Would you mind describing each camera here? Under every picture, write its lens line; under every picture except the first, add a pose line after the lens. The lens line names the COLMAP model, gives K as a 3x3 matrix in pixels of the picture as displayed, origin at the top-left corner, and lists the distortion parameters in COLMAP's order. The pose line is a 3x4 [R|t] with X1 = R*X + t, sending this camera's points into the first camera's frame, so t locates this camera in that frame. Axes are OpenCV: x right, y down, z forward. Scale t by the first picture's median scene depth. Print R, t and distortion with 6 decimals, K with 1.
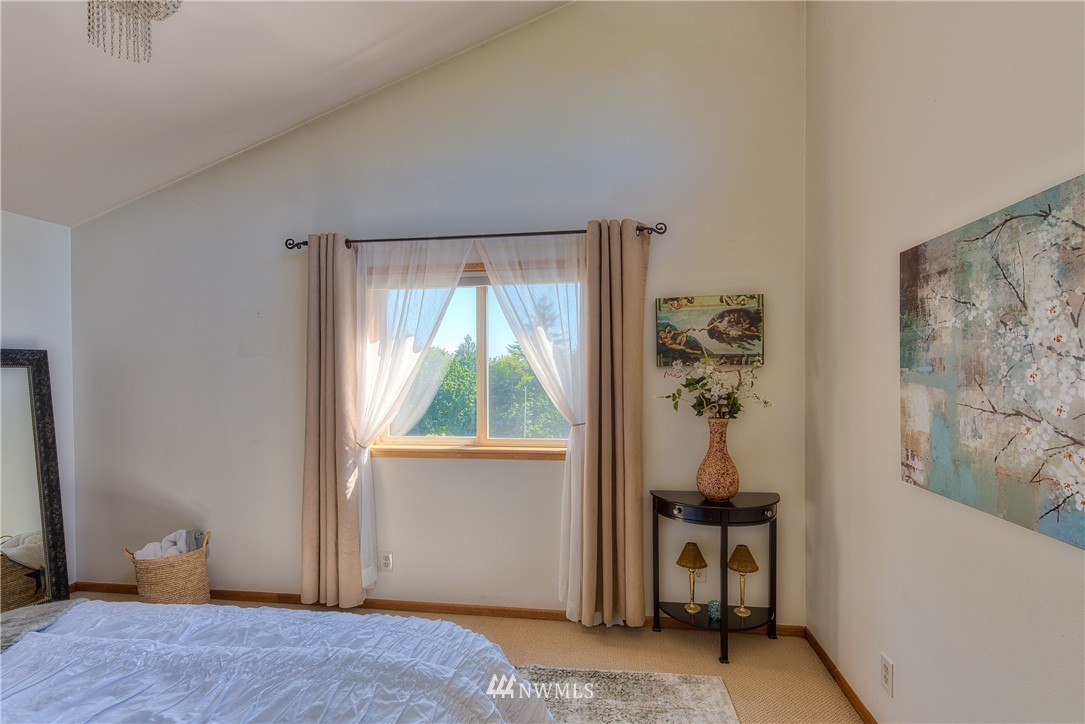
lens RADIAL K [[530.8, 0, 542.5], [0, 530.8, 379.3], [0, 0, 1]] dist [0.001184, 0.000027]
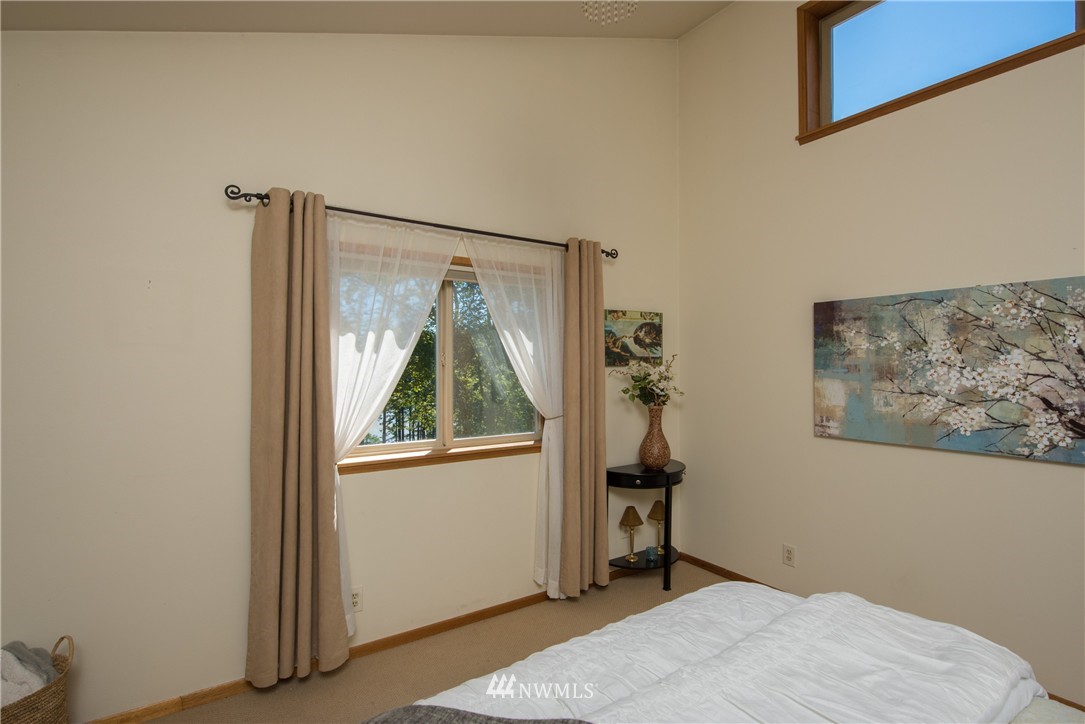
lens RADIAL K [[528.8, 0, 542.5], [0, 528.8, 362.0], [0, 0, 1]] dist [0.000133, 0.000151]
pose [[0.736249, 0.010076, 0.676635, -1.414538], [0.003812, 0.999812, -0.019038, -0.020506], [-0.676700, 0.016596, 0.736072, 0.416178]]
